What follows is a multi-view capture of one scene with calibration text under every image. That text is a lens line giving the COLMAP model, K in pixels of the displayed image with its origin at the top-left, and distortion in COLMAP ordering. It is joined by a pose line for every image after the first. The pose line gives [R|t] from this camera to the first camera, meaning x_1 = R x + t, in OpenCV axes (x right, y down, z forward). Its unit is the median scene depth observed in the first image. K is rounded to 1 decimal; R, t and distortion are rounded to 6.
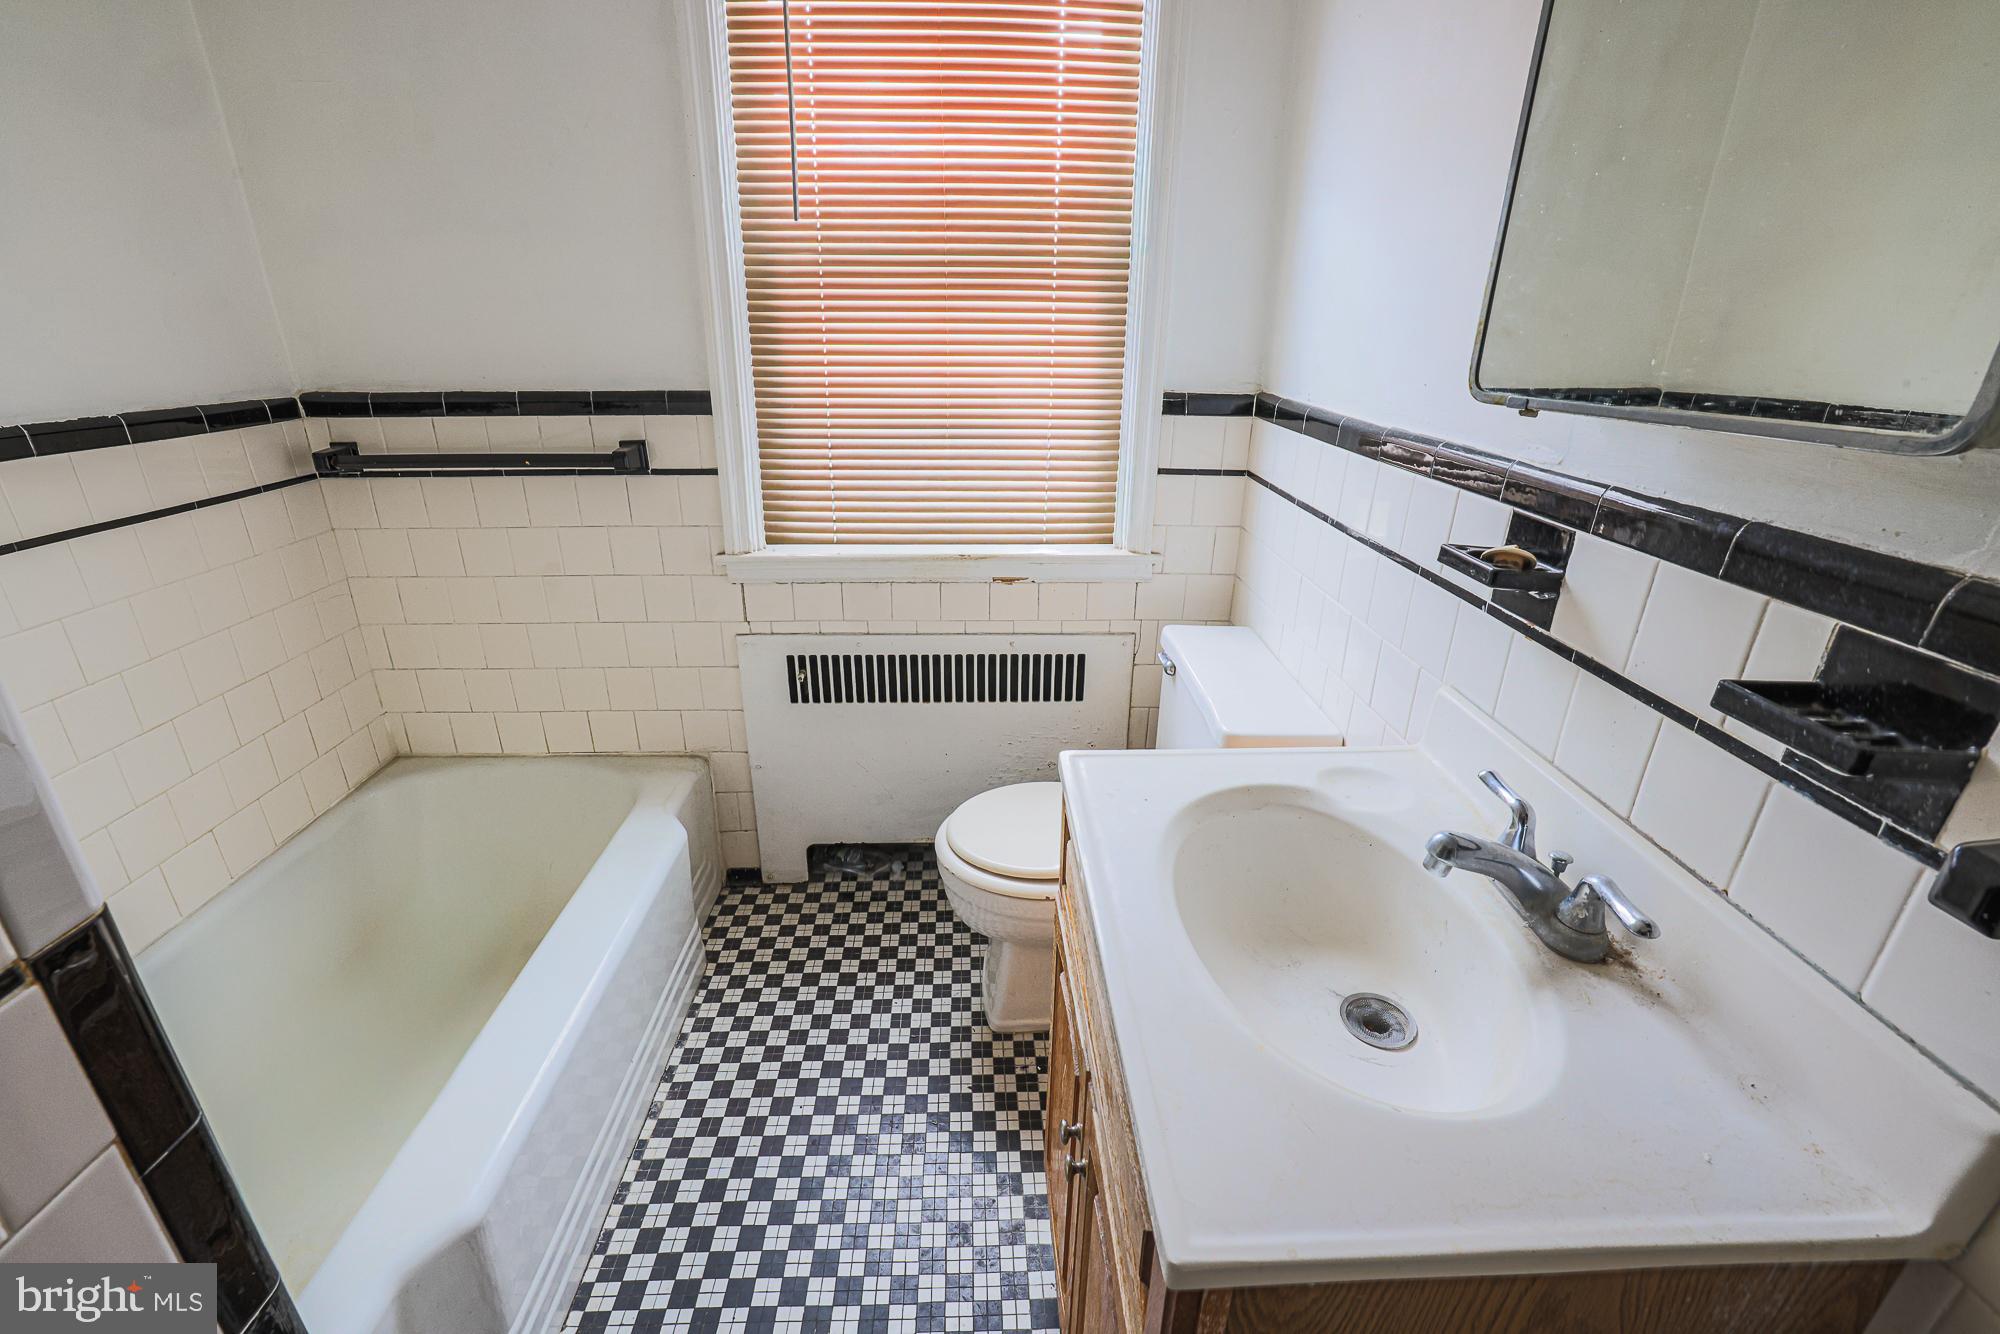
lens RADIAL K [[857.3, 0, 997.4], [0, 857.3, 662.6], [0, 0, 1]] dist [-0.050439, 0.016639]
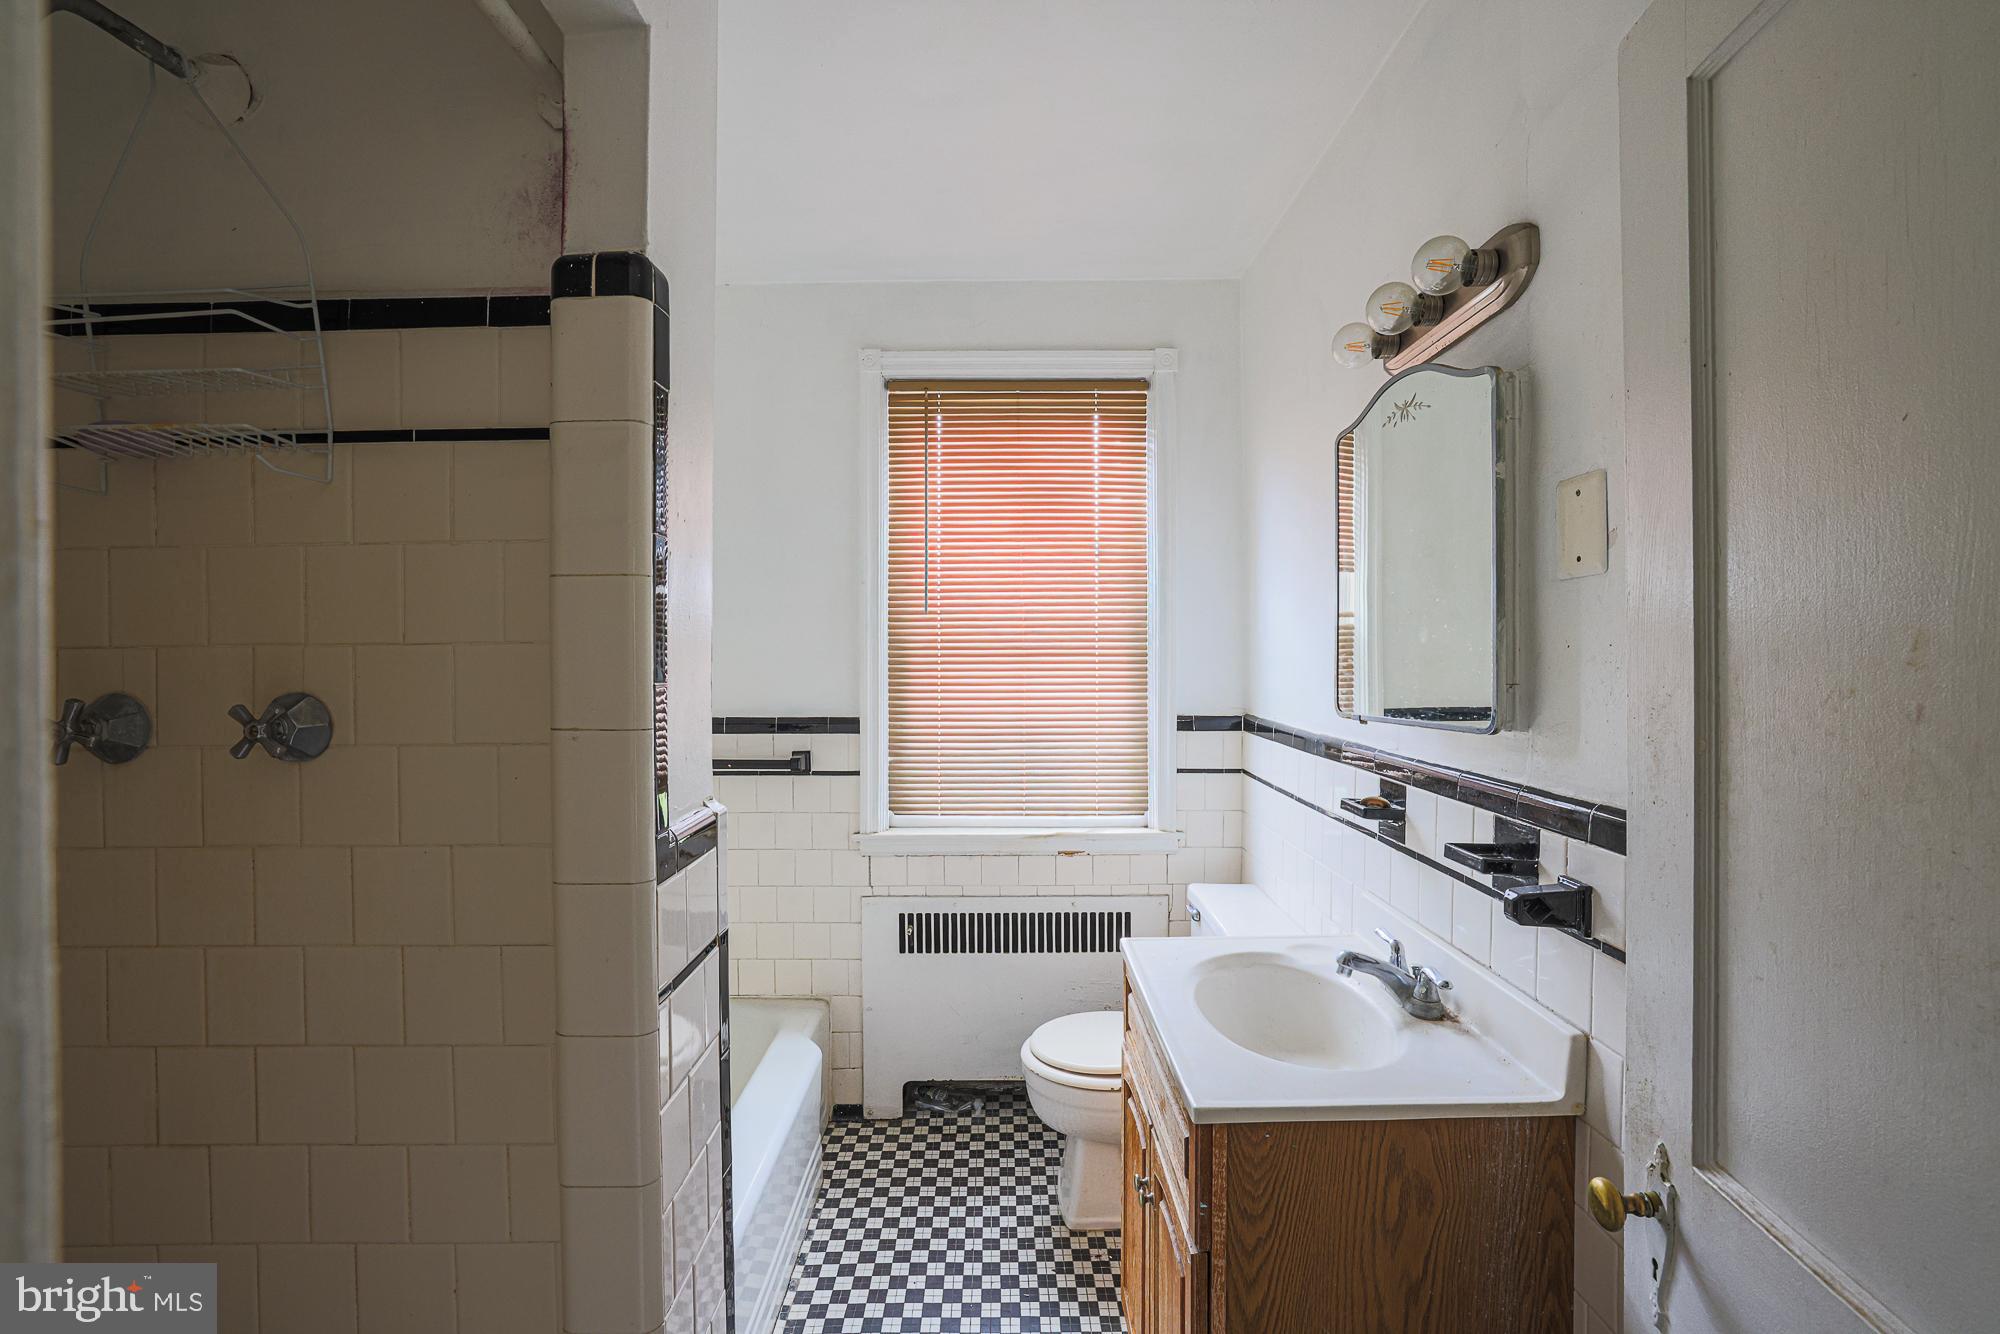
lens RADIAL K [[879.7, 0, 993.5], [0, 879.7, 663.6], [0, 0, 1]] dist [-0.052654, 0.019002]
pose [[0.999302, -0.013440, -0.034857, -0.057308], [0.000061, 0.933628, -0.358244, 0.123686], [0.037358, 0.357992, 0.932977, -0.399131]]
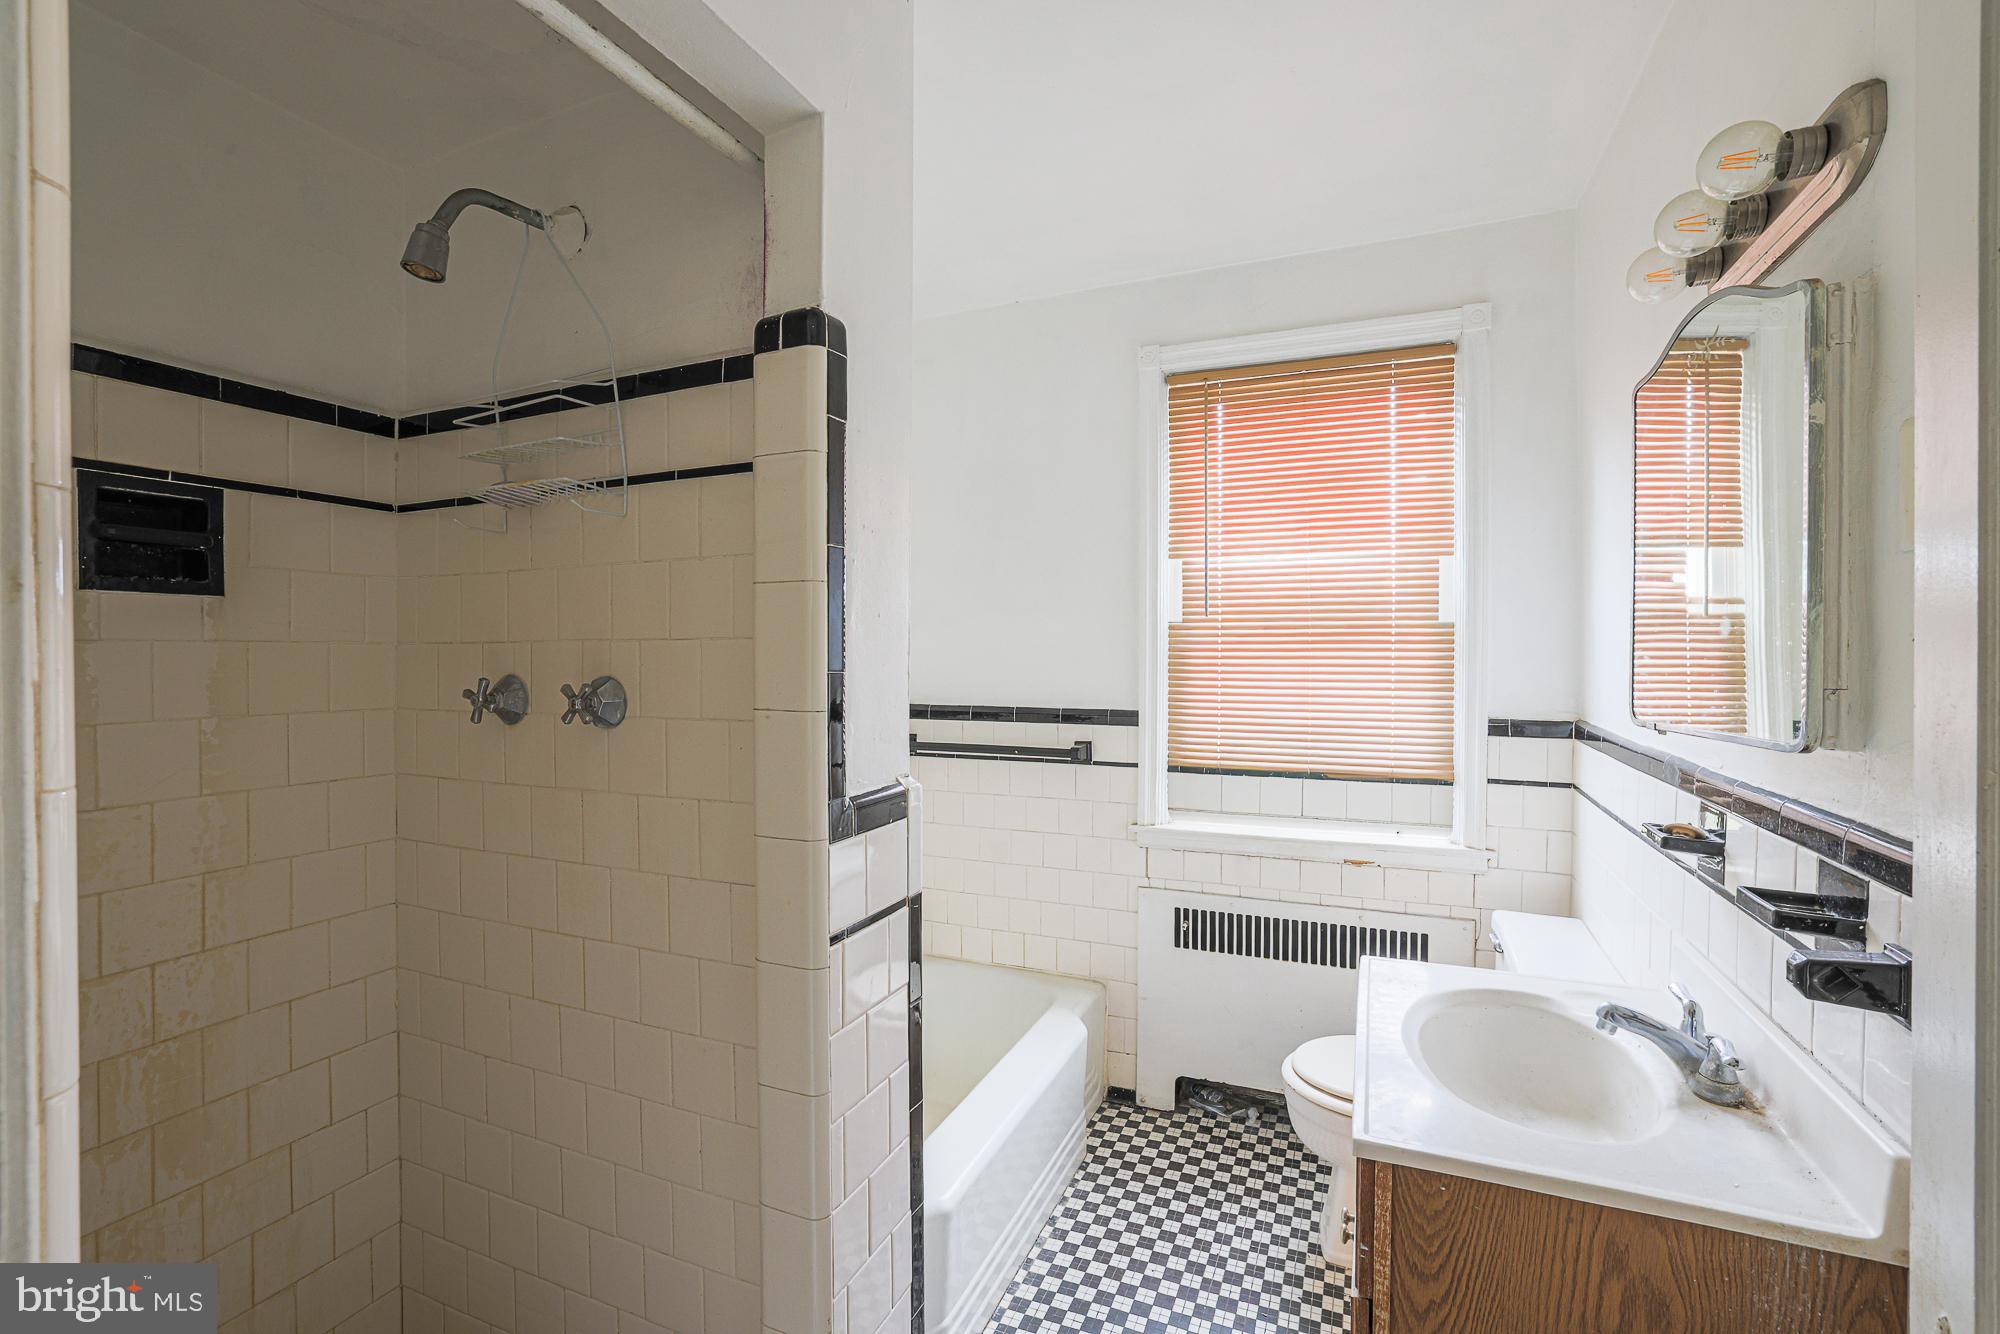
lens RADIAL K [[879.7, 0, 993.5], [0, 879.7, 663.6], [0, 0, 1]] dist [-0.052654, 0.019002]
pose [[0.901655, -0.004014, -0.432438, 0.087305], [-0.149691, 0.935245, -0.320794, 0.122550], [0.405723, 0.353977, 0.842667, -0.390957]]
